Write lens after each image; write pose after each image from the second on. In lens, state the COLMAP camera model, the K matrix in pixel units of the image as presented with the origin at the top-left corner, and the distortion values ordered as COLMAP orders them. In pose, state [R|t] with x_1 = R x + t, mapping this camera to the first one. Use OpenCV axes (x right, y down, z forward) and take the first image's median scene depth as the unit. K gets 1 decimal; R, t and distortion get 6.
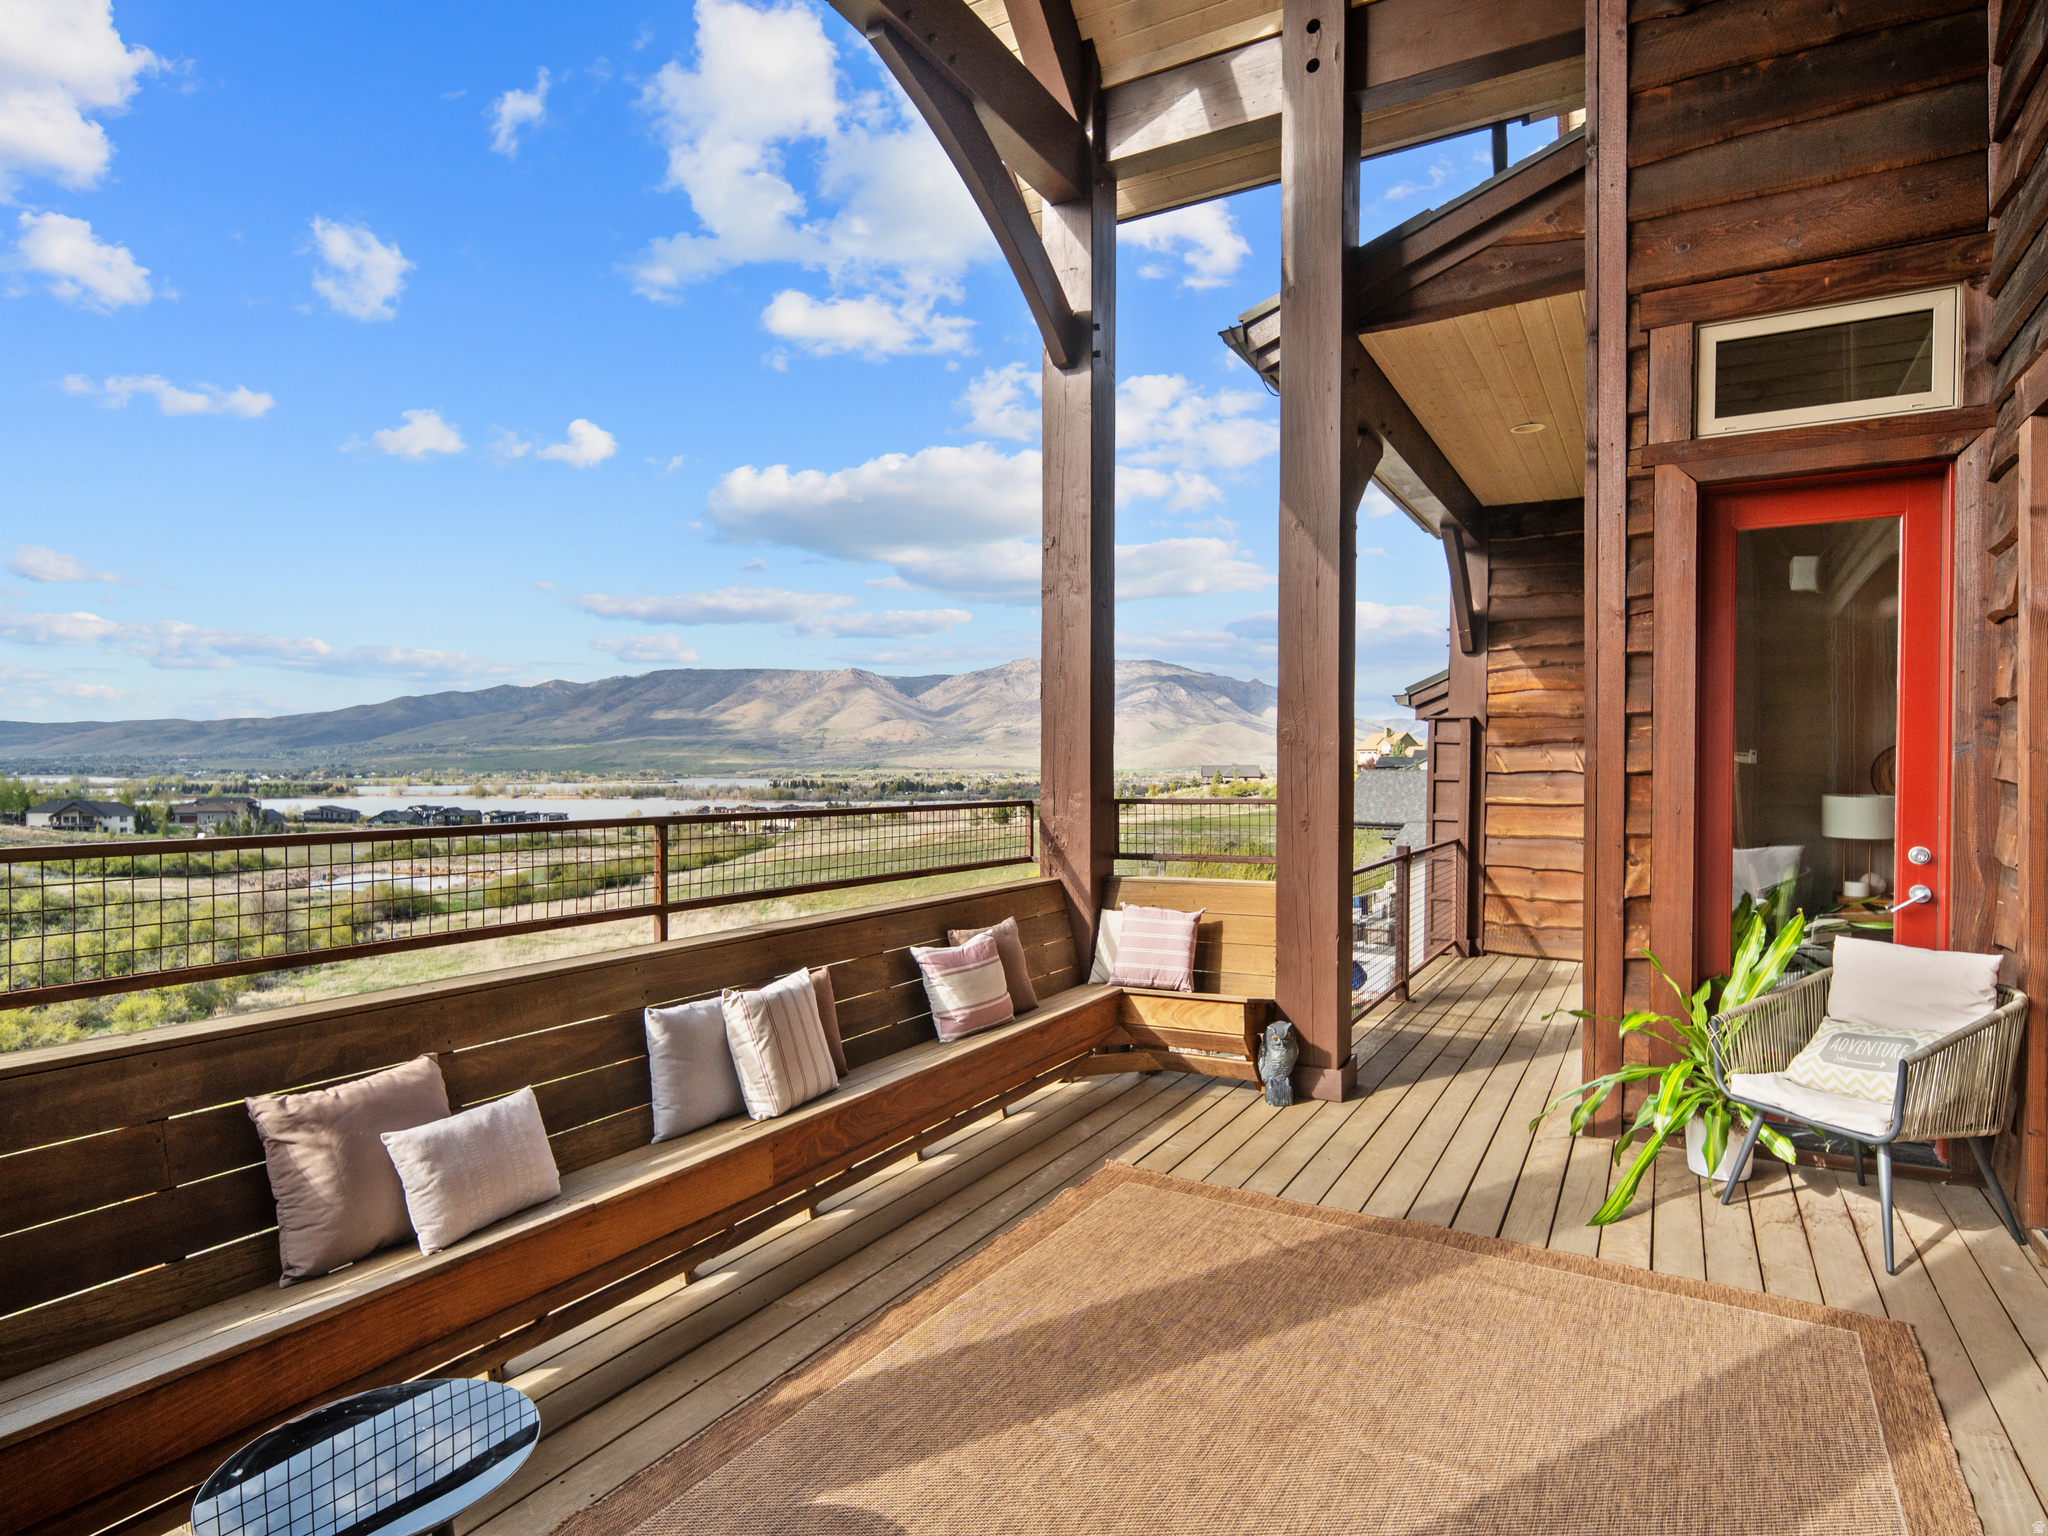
lens RADIAL K [[1140.2, 0, 1029.9], [0, 1140.2, 776.3], [0, 0, 1]] dist [0.006600, -0.001167]
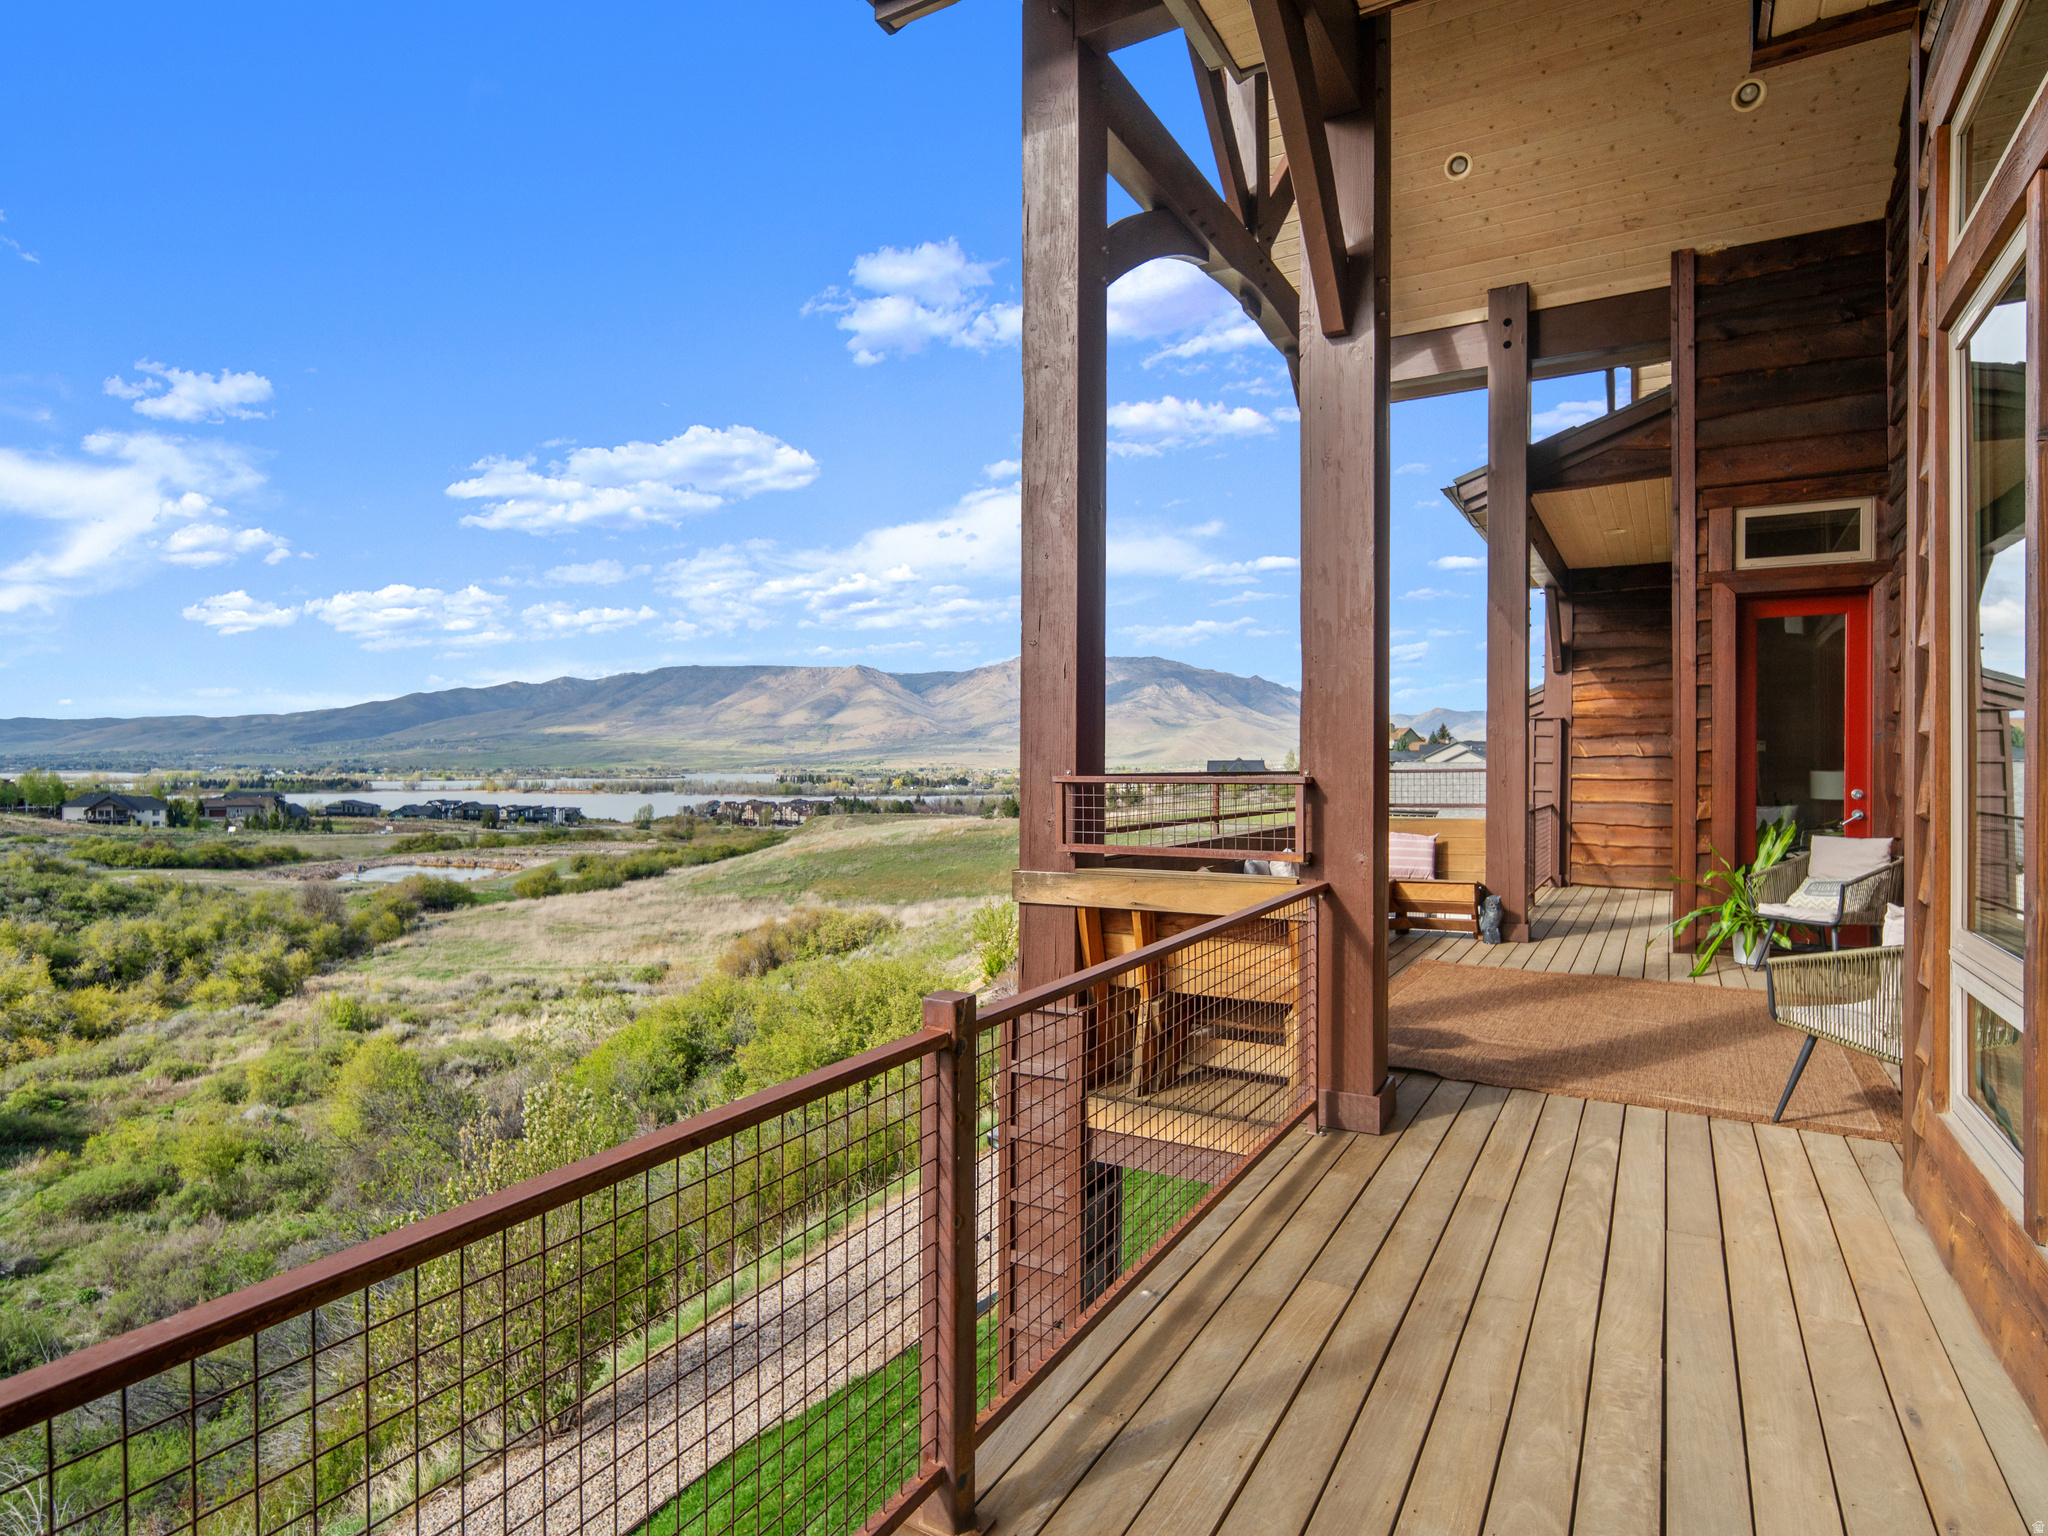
lens RADIAL K [[1140.2, 0, 1016.6], [0, 1140.2, 760.1], [0, 0, 1]] dist [0.006600, -0.001167]
pose [[0.999974, -0.000236, -0.007276, -0.277400], [0.000161, 0.999947, -0.010264, 0.015062], [0.007278, 0.010263, 0.999921, -0.418694]]
